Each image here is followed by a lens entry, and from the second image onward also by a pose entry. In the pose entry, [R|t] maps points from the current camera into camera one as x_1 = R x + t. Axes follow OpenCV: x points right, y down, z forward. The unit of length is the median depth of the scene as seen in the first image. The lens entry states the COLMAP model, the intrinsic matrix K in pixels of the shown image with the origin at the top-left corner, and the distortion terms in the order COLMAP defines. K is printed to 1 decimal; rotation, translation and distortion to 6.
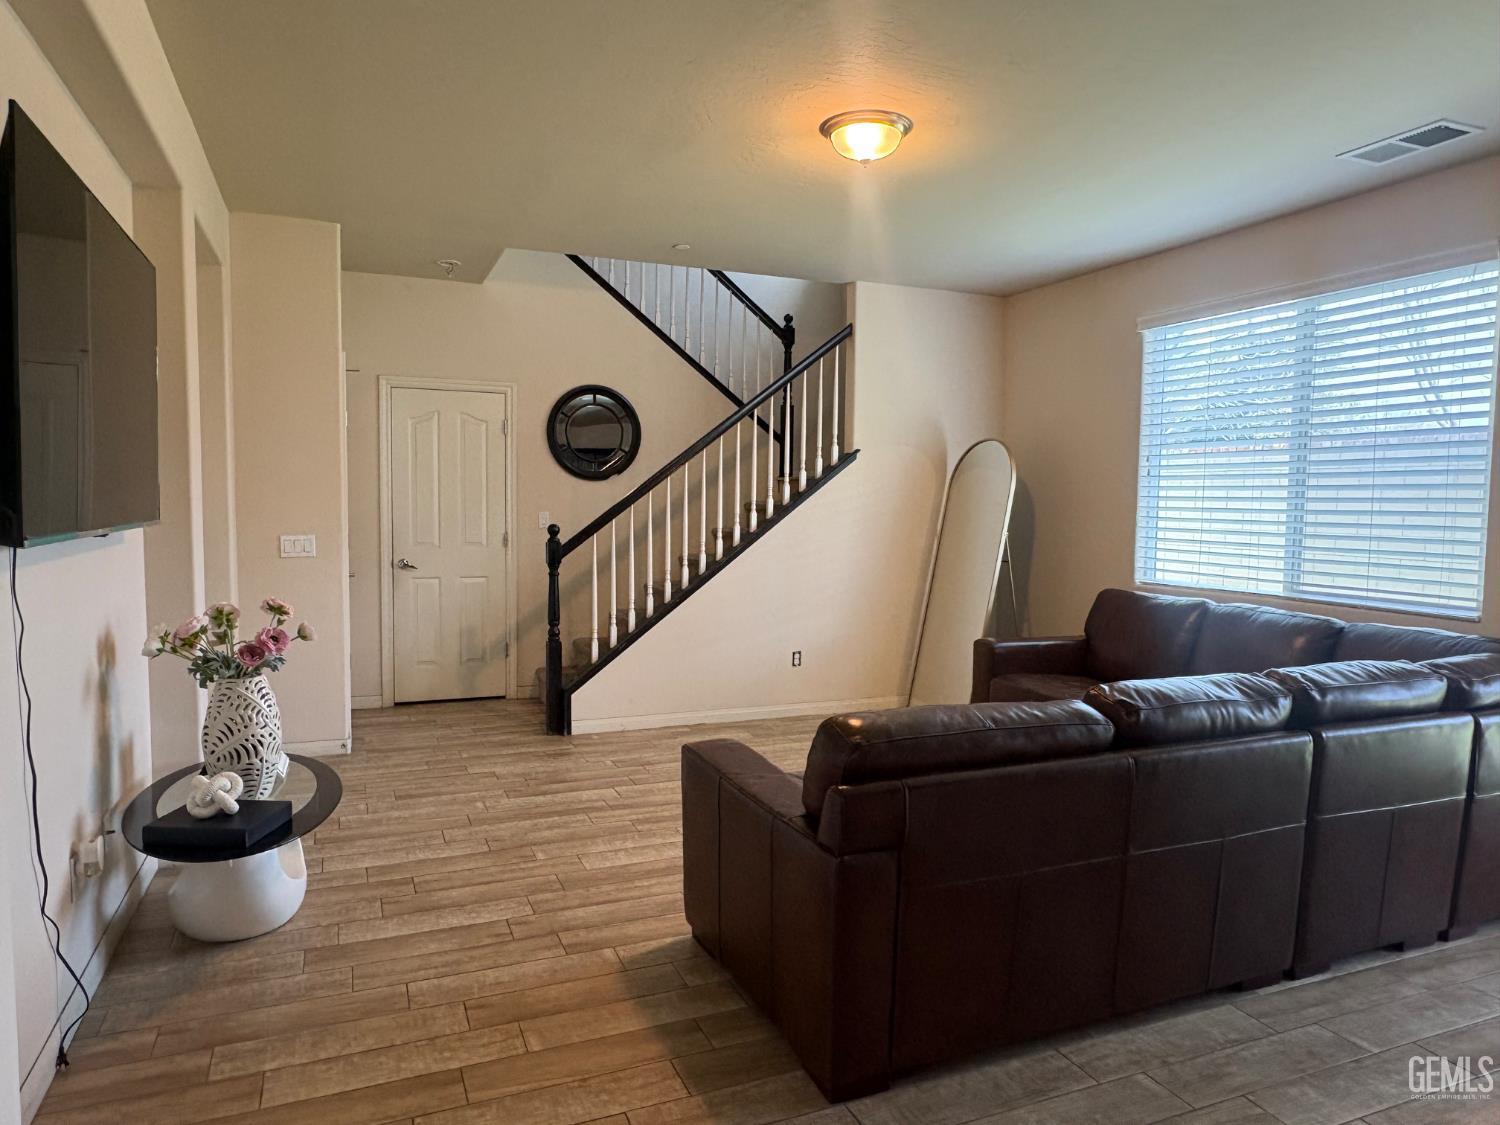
lens RADIAL K [[967.7, 0, 749.4], [0, 967.7, 562.0], [0, 0, 1]] dist [-0.001626, -0.002145]
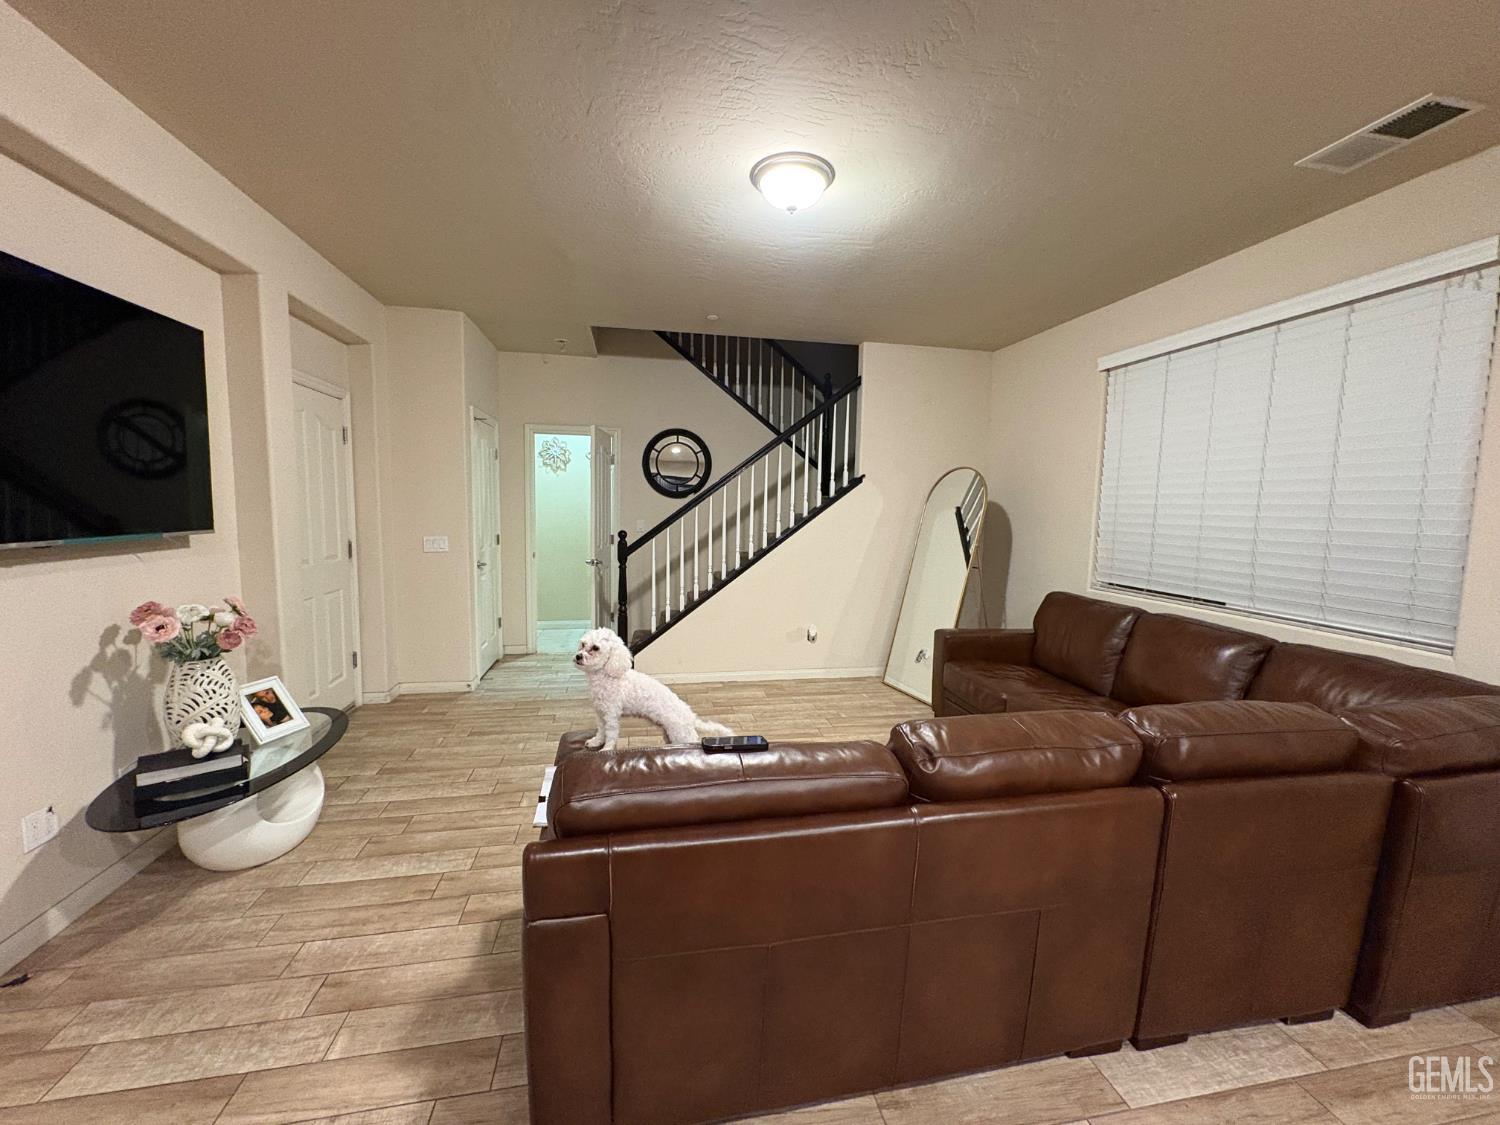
lens RADIAL K [[601.8, 0, 747.5], [0, 601.8, 564.2], [0, 0, 1]] dist [-0.002337, 0.000057]
pose [[0.979665, 0.025374, -0.199029, 0.159982], [-0.020230, 0.999408, 0.027839, -0.022098], [0.199617, -0.023246, 0.979598, 0.236788]]
